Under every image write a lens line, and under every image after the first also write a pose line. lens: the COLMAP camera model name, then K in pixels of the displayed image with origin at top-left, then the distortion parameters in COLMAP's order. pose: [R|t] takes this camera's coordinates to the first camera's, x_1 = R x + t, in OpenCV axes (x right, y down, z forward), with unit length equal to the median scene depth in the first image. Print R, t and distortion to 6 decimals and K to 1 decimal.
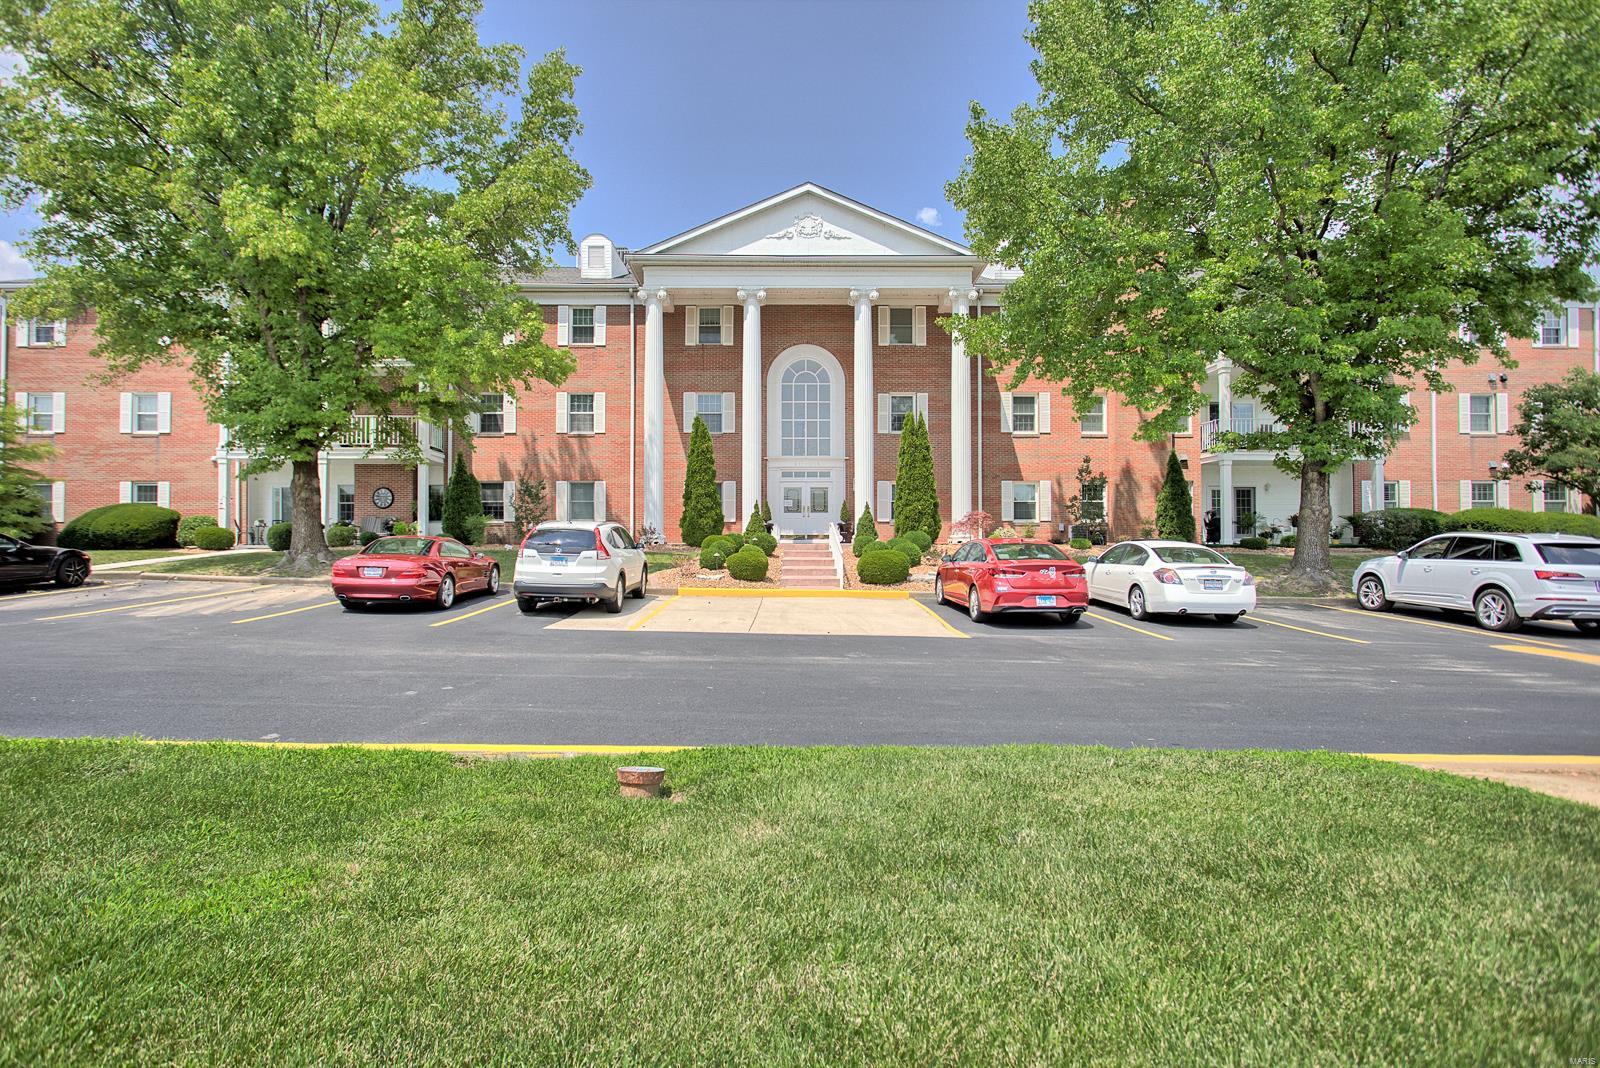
lens RADIAL K [[791.9, 0, 787.8], [0, 791.9, 531.7], [0, 0, 1]] dist [-0.017664, -0.000308]
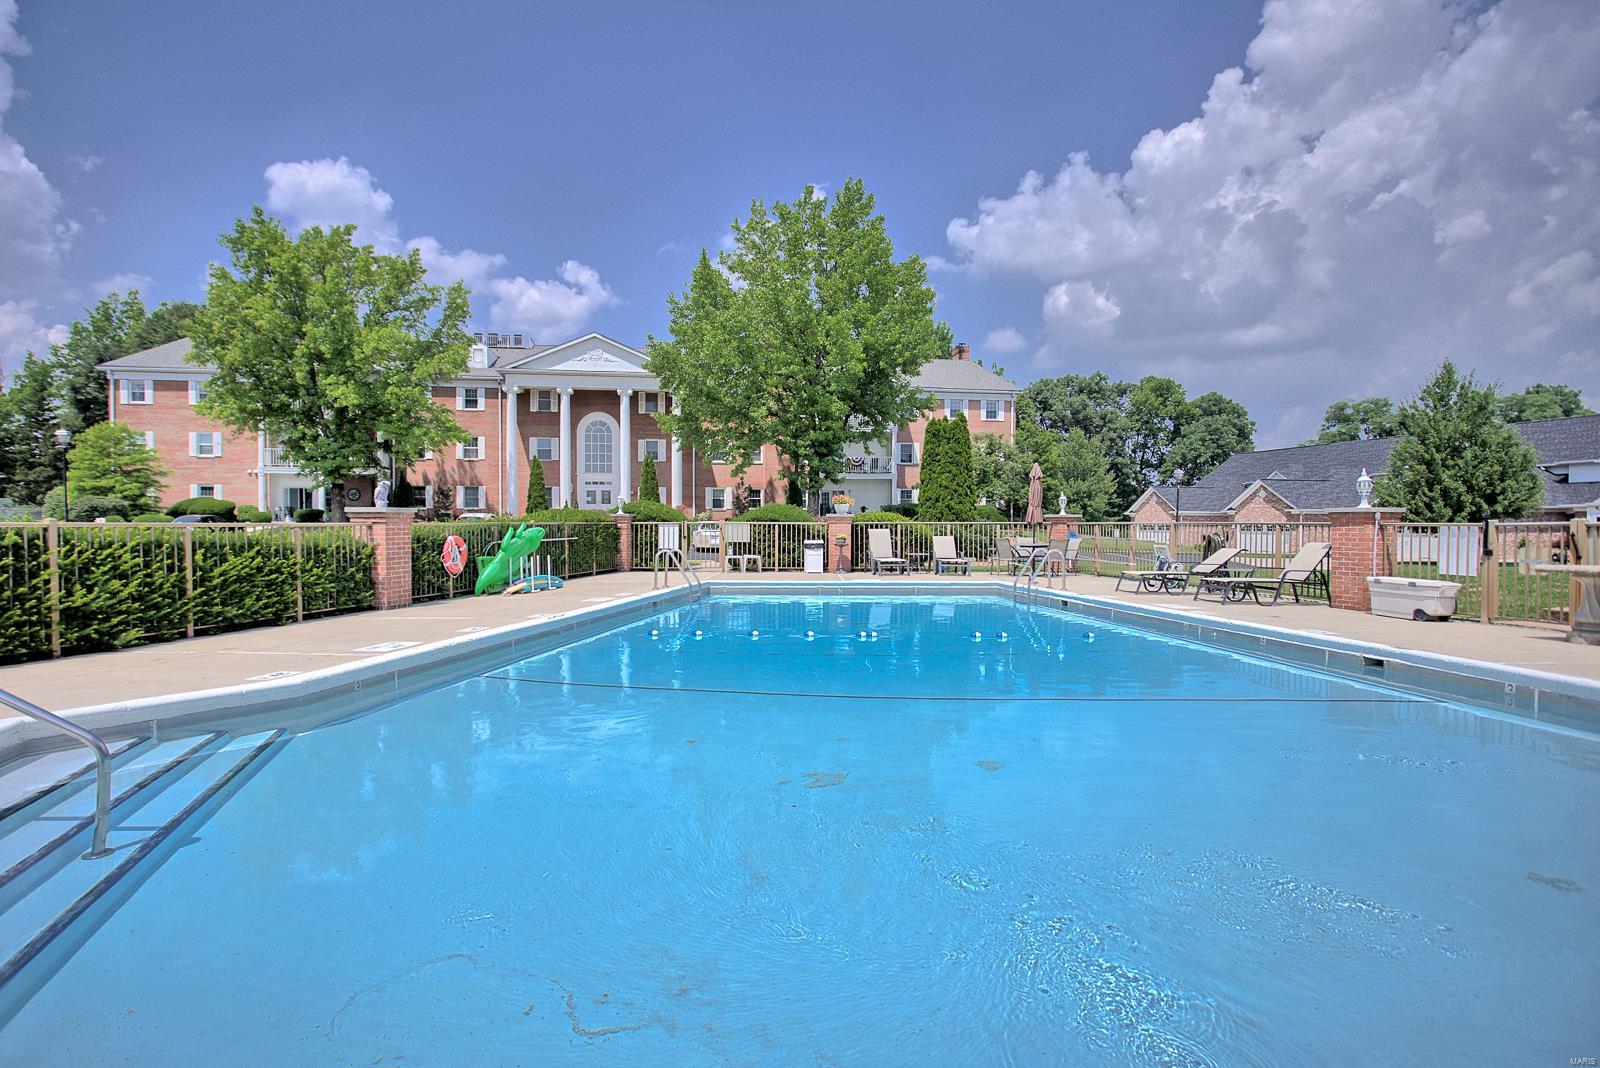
lens RADIAL K [[791.9, 0, 787.8], [0, 791.9, 531.7], [0, 0, 1]] dist [-0.017664, -0.000308]
pose [[0.989513, -0.000833, 0.144438, 0.194487], [-0.004753, 0.999254, 0.038327, -0.032201], [-0.144362, -0.038611, 0.988771, -0.893936]]
